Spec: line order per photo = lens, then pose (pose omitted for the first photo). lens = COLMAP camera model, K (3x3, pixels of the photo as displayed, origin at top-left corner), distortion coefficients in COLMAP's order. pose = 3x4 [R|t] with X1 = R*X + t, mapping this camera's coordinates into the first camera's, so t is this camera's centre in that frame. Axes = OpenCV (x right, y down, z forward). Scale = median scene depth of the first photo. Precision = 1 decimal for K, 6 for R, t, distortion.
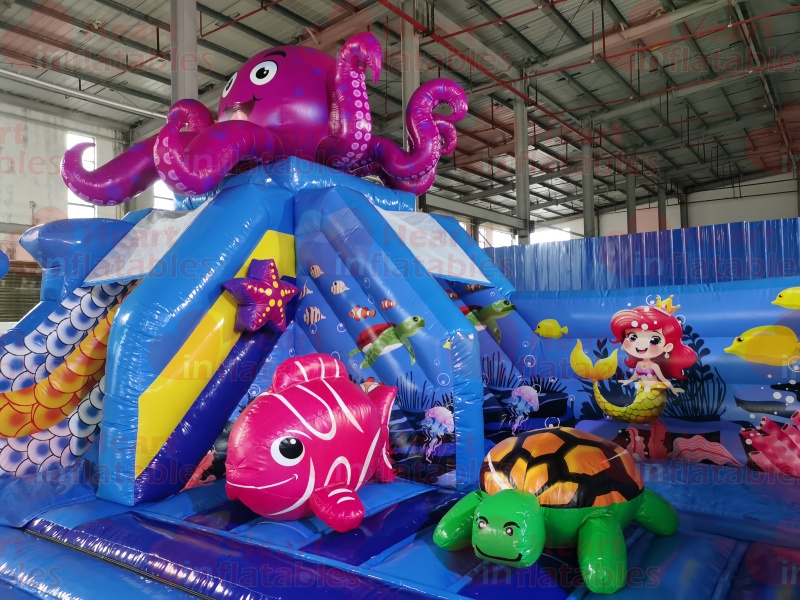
lens RADIAL K [[614.6, 0, 400.0], [0, 614.6, 300.0], [0, 0, 1]] dist [0.052454, -0.052486]
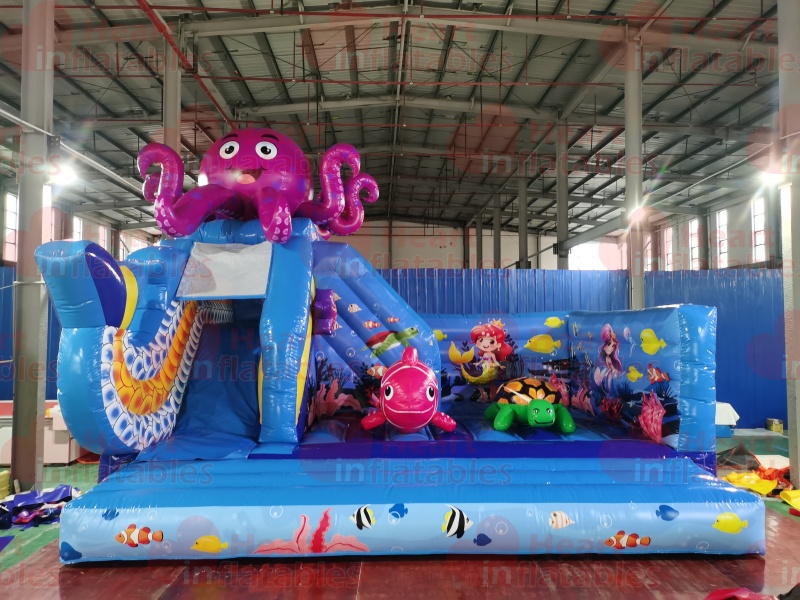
lens RADIAL K [[614.6, 0, 400.0], [0, 614.6, 300.0], [0, 0, 1]] dist [0.052454, -0.052486]
pose [[0.792313, 0.045727, 0.608399, -0.953380], [-0.035372, 0.998953, -0.029017, 0.000484], [-0.609089, 0.001470, 0.793101, -0.338203]]
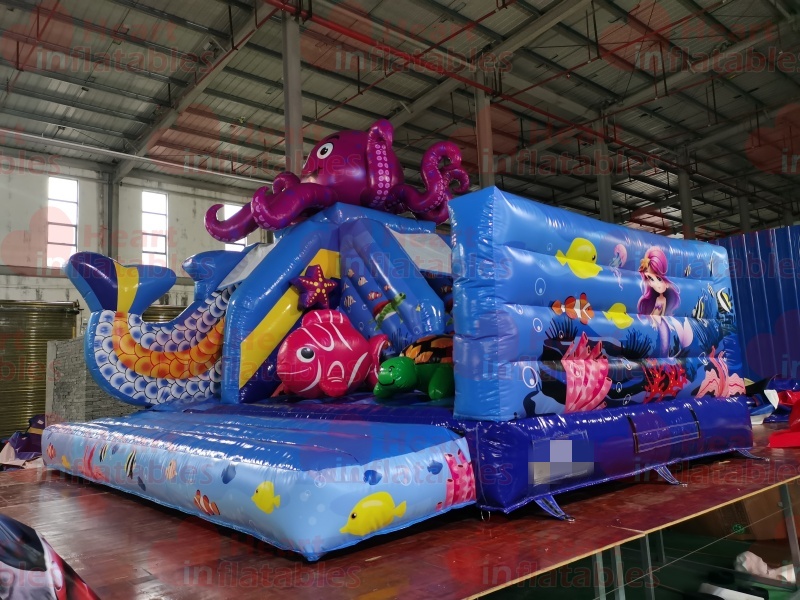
lens RADIAL K [[614.6, 0, 400.0], [0, 614.6, 300.0], [0, 0, 1]] dist [0.052454, -0.052486]
pose [[0.973132, -0.049310, -0.224904, 0.334347], [0.031735, 0.996200, -0.081106, 0.152799], [0.228049, 0.071790, 0.970999, -0.483418]]
